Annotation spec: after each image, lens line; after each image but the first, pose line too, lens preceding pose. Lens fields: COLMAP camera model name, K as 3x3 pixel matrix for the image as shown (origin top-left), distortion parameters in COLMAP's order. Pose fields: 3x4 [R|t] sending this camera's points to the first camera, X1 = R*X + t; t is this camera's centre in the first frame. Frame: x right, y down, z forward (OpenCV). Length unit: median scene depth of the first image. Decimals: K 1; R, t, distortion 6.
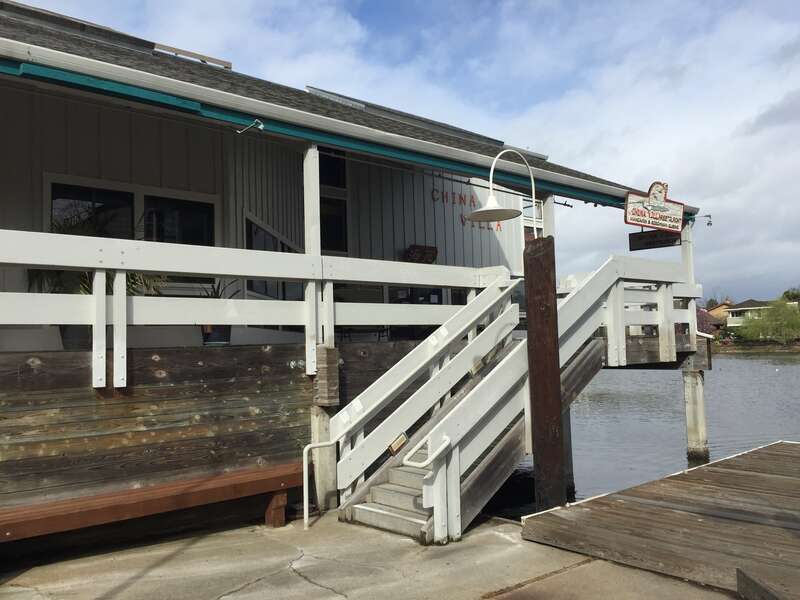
lens RADIAL K [[681.4, 0, 382.4], [0, 681.4, 302.0], [0, 0, 1]] dist [0.009528, -0.017169]
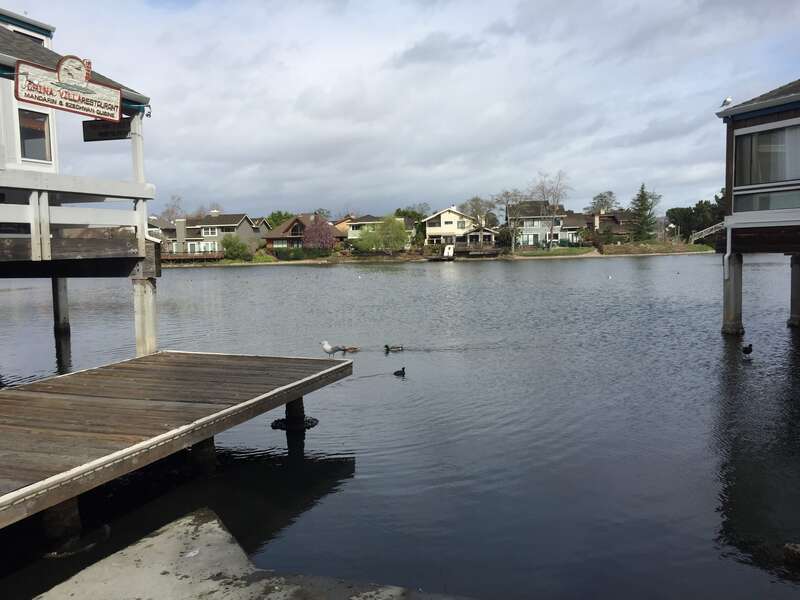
lens RADIAL K [[675.3, 0, 400.6], [0, 675.3, 295.5], [0, 0, 1]] dist [0.095671, -0.110270]
pose [[0.868043, -0.027120, 0.495748, 0.299686], [-0.033347, 0.993068, 0.112715, 0.008379], [-0.495368, -0.114373, 0.861121, 0.029393]]
